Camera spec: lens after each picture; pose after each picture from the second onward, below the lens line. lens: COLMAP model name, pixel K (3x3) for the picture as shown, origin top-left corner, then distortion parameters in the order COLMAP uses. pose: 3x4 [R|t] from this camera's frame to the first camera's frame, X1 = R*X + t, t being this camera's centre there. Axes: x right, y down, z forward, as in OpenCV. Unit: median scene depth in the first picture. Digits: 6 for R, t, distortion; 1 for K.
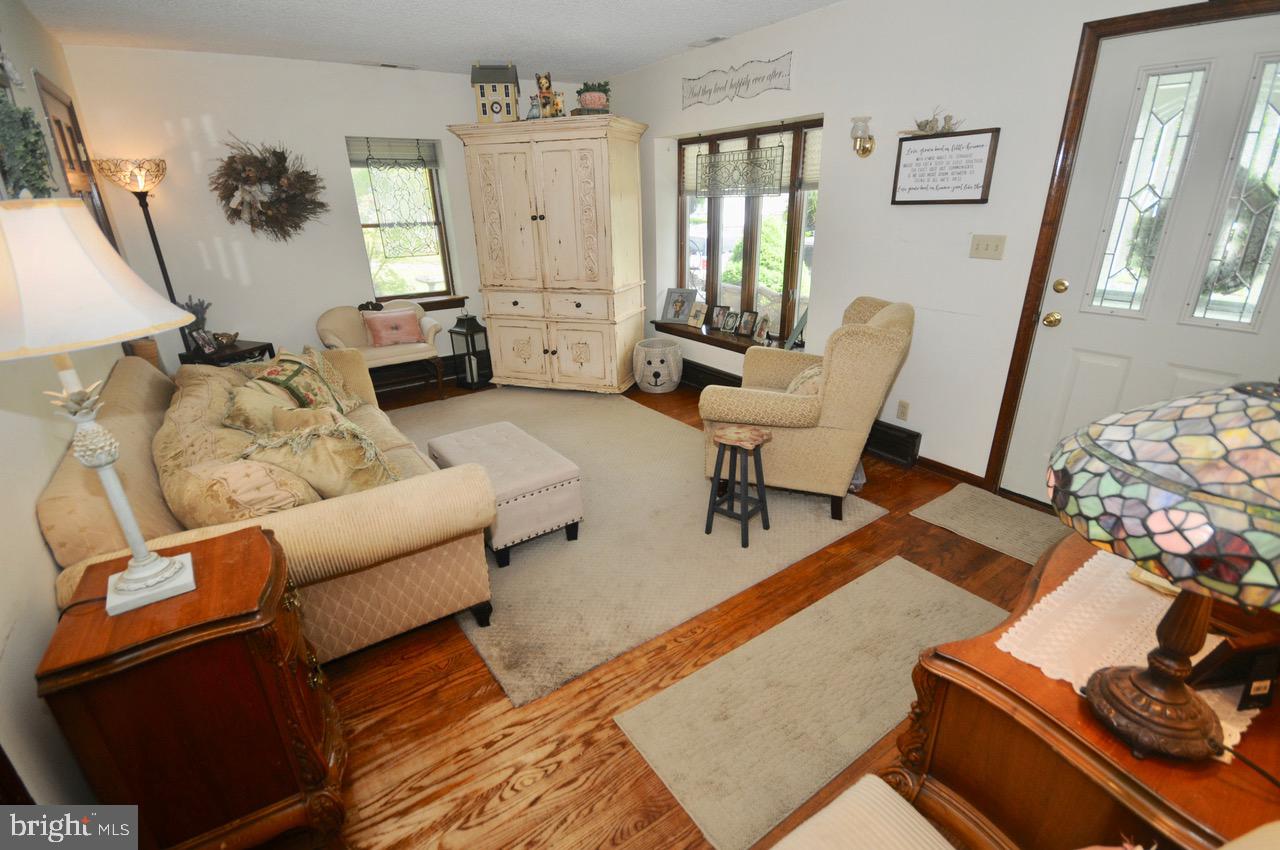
lens RADIAL K [[584.0, 0, 649.9], [0, 584.0, 441.5], [0, 0, 1]] dist [0.013894, -0.014500]
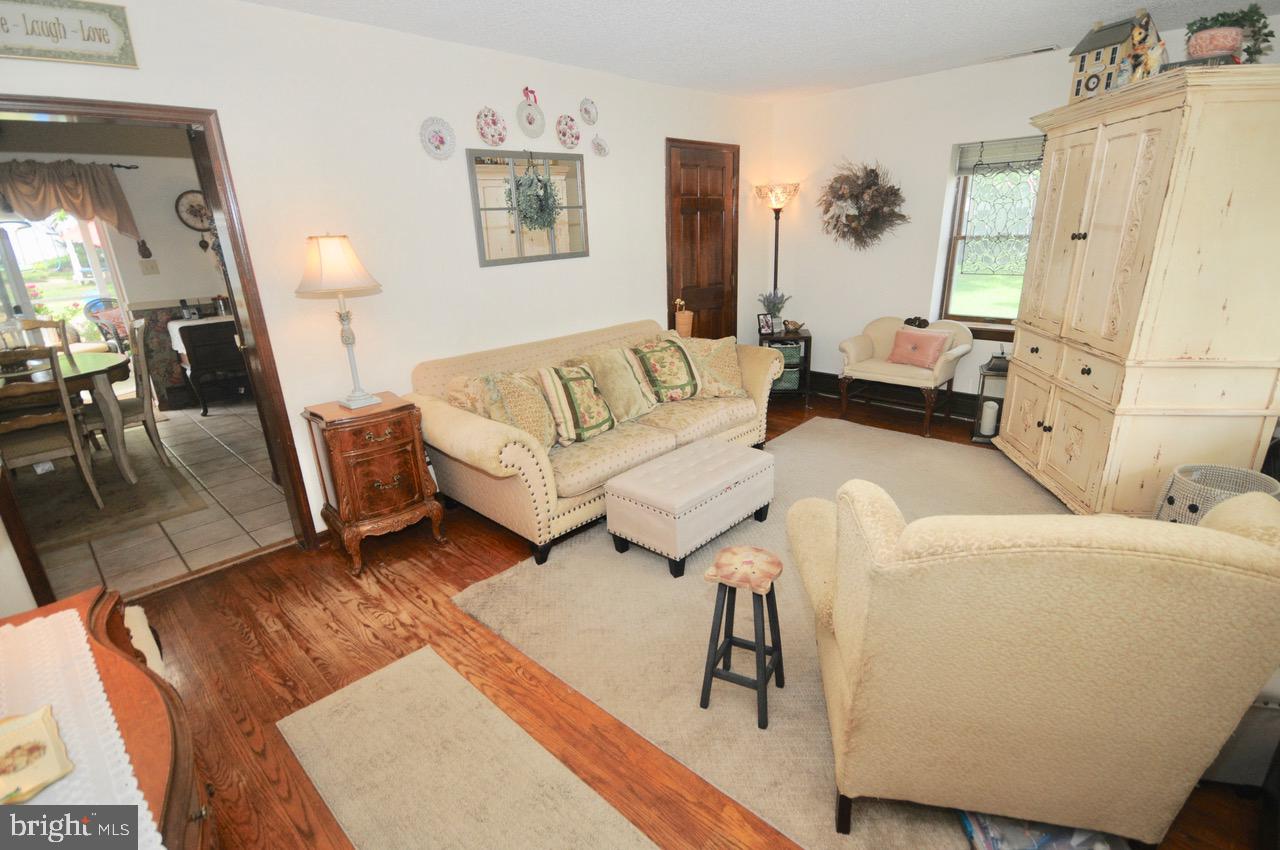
lens RADIAL K [[614.0, 0, 646.7], [0, 614.0, 440.3], [0, 0, 1]] dist [0.013169, -0.014326]
pose [[0.189028, 0.338392, -0.921824, 0.452560], [-0.346512, 0.901345, 0.259819, -0.176949], [0.918802, 0.270310, 0.287637, 0.387594]]
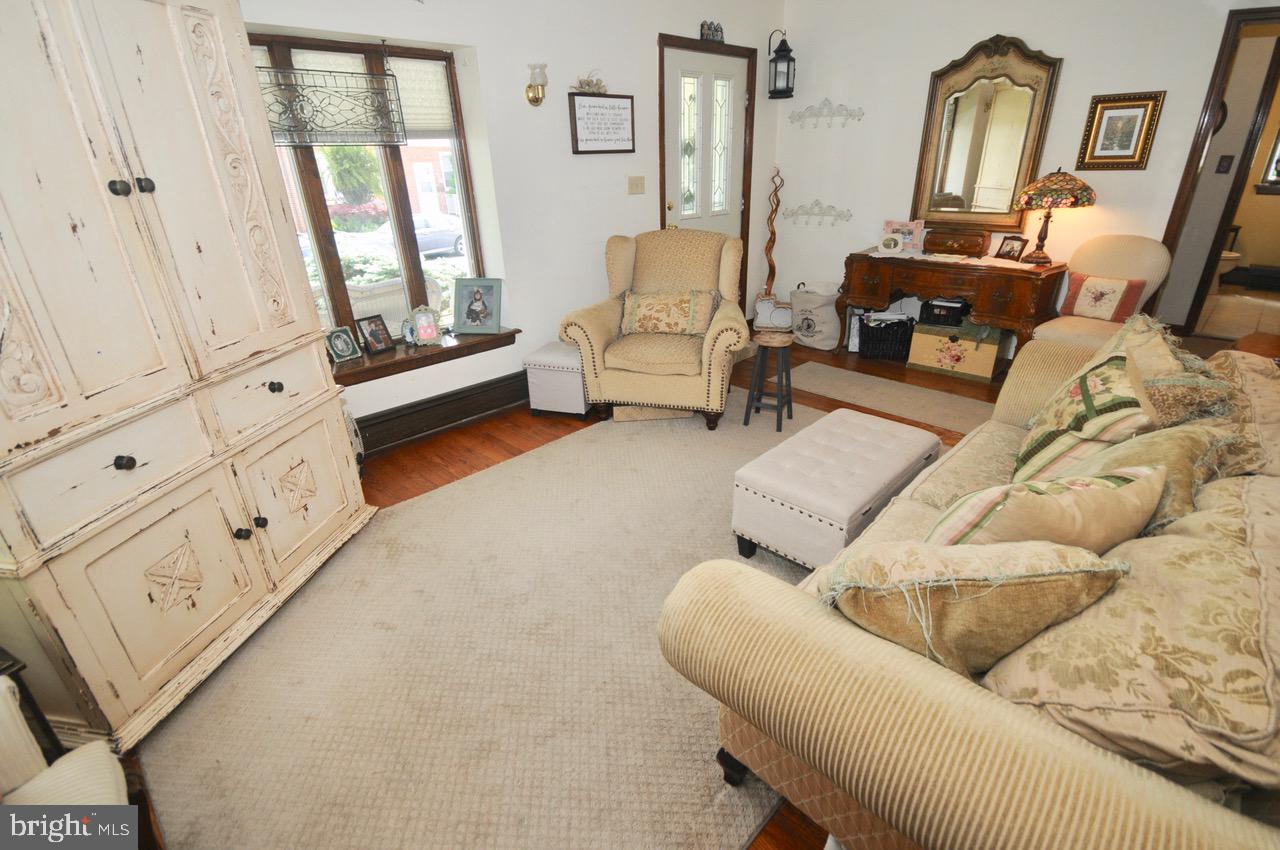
lens RADIAL K [[593.6, 0, 650.1], [0, 593.6, 439.4], [0, 0, 1]] dist [0.009294, -0.008827]
pose [[-0.165685, -0.403051, 0.900055, -0.599849], [0.402116, 0.805741, 0.434839, -0.289769], [-0.900473, 0.433973, 0.028574, 0.774070]]
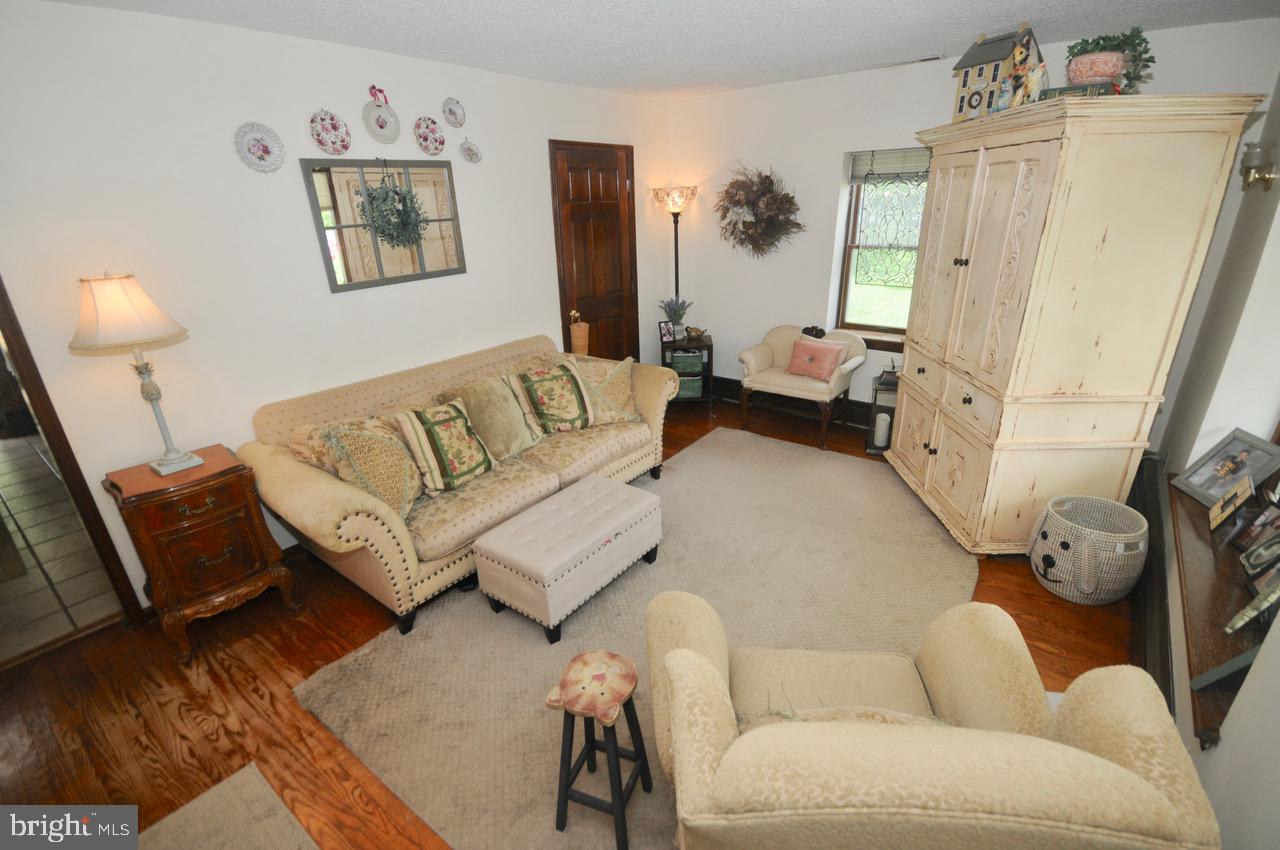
lens RADIAL K [[584.0, 0, 649.9], [0, 584.0, 441.5], [0, 0, 1]] dist [0.013894, -0.014500]
pose [[0.297671, 0.381283, -0.875223, 0.365668], [-0.345666, 0.897622, 0.273477, -0.254502], [0.889892, 0.221129, 0.398992, 0.453084]]
